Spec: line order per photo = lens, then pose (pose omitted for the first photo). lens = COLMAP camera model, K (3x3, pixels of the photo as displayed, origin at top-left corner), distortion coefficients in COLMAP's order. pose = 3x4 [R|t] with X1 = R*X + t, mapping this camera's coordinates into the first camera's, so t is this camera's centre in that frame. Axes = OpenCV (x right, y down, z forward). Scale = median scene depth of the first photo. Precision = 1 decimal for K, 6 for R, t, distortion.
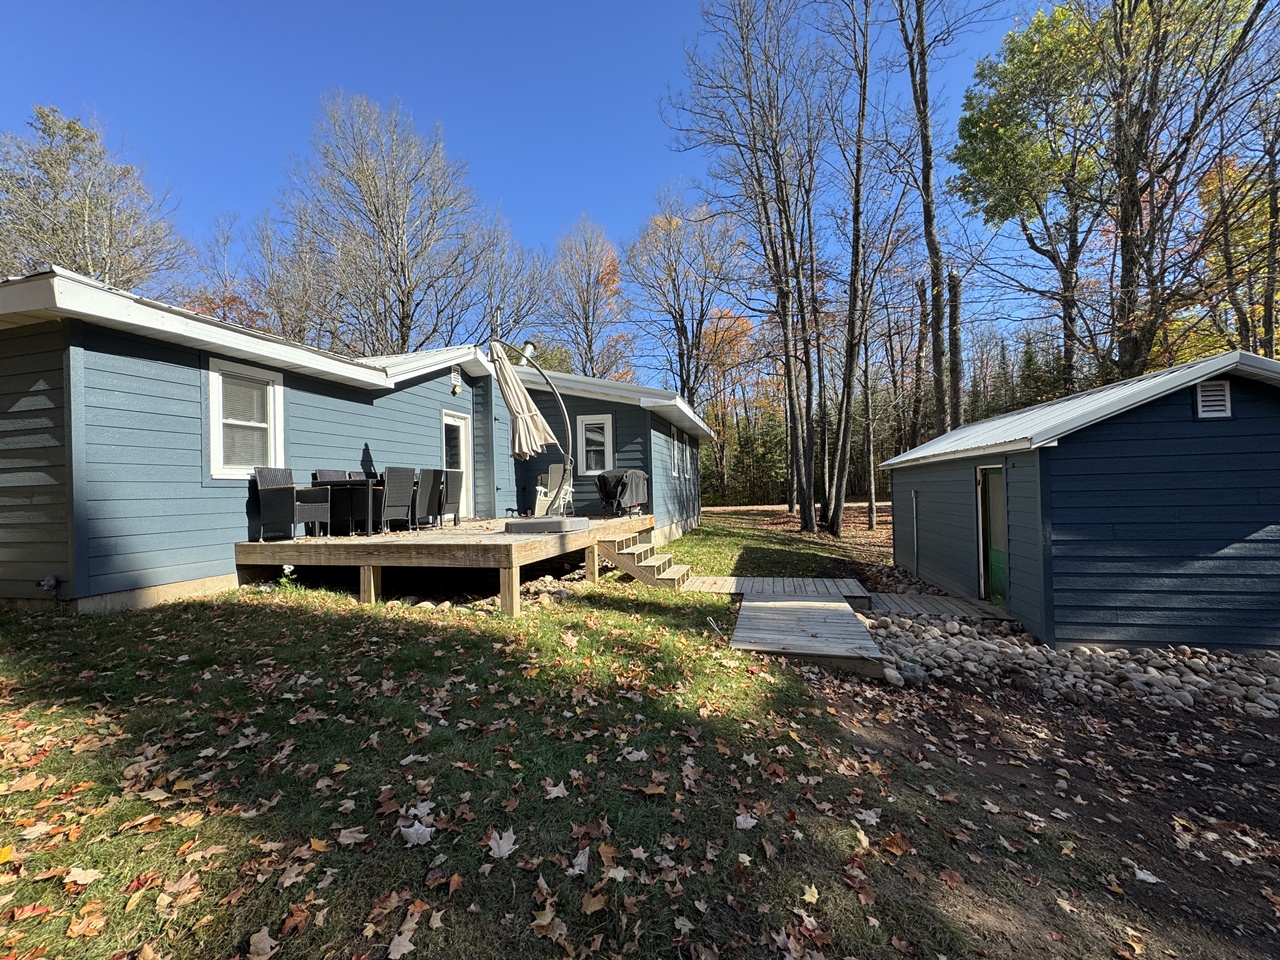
lens RADIAL K [[509.4, 0, 639.6], [0, 509.4, 482.2], [0, 0, 1]] dist [-0.000855, 0.000670]
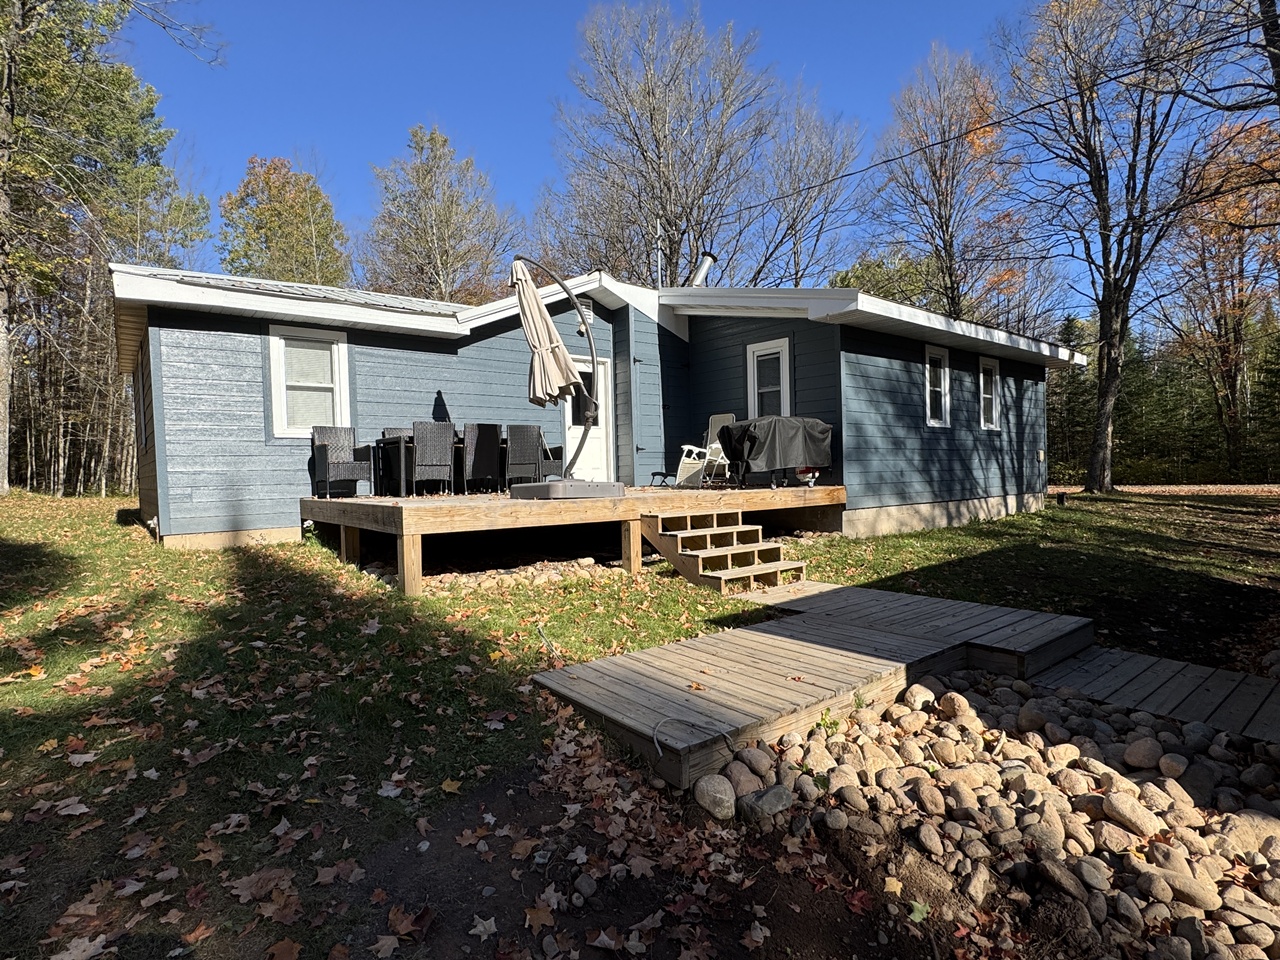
lens RADIAL K [[652.6, 0, 640.2], [0, 652.6, 482.0], [0, 0, 1]] dist [0.002567, -0.000339]
pose [[0.807022, 0.019223, -0.590208, 0.477033], [0.010958, 0.998810, 0.047515, 0.024695], [0.590420, -0.044814, 0.805851, 0.263842]]
